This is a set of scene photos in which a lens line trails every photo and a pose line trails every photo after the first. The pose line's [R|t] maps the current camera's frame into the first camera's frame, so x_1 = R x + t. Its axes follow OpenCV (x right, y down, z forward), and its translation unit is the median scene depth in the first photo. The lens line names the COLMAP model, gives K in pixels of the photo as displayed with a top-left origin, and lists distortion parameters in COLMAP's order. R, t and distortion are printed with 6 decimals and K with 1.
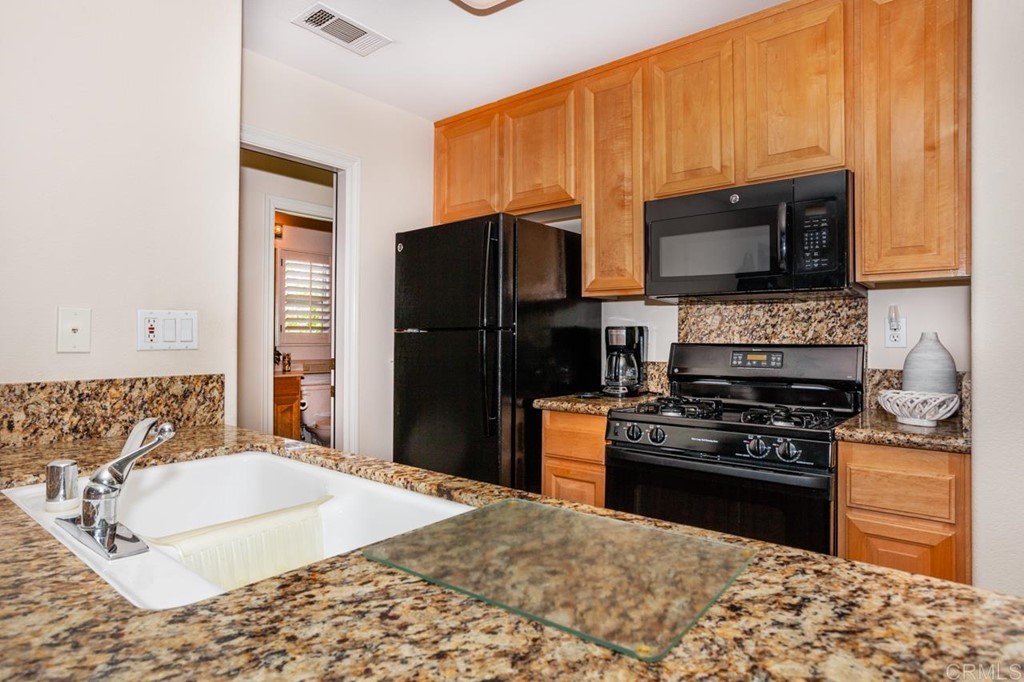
lens RADIAL K [[514.9, 0, 547.5], [0, 514.9, 331.2], [0, 0, 1]] dist [-0.002590, 0.000073]
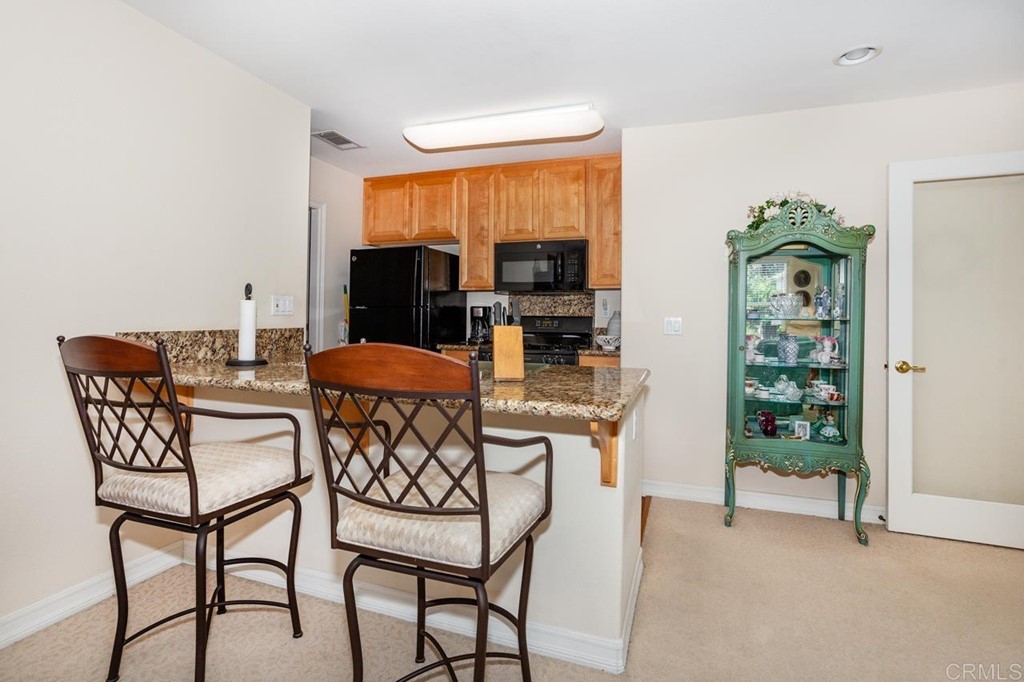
lens RADIAL K [[510.5, 0, 507.4], [0, 510.5, 318.4], [0, 0, 1]] dist [-0.001566, 0.000124]
pose [[0.949108, 0.005373, 0.314904, -0.367342], [-0.010658, 0.999830, 0.015063, 0.005338], [-0.314769, -0.017653, 0.949004, -0.840053]]
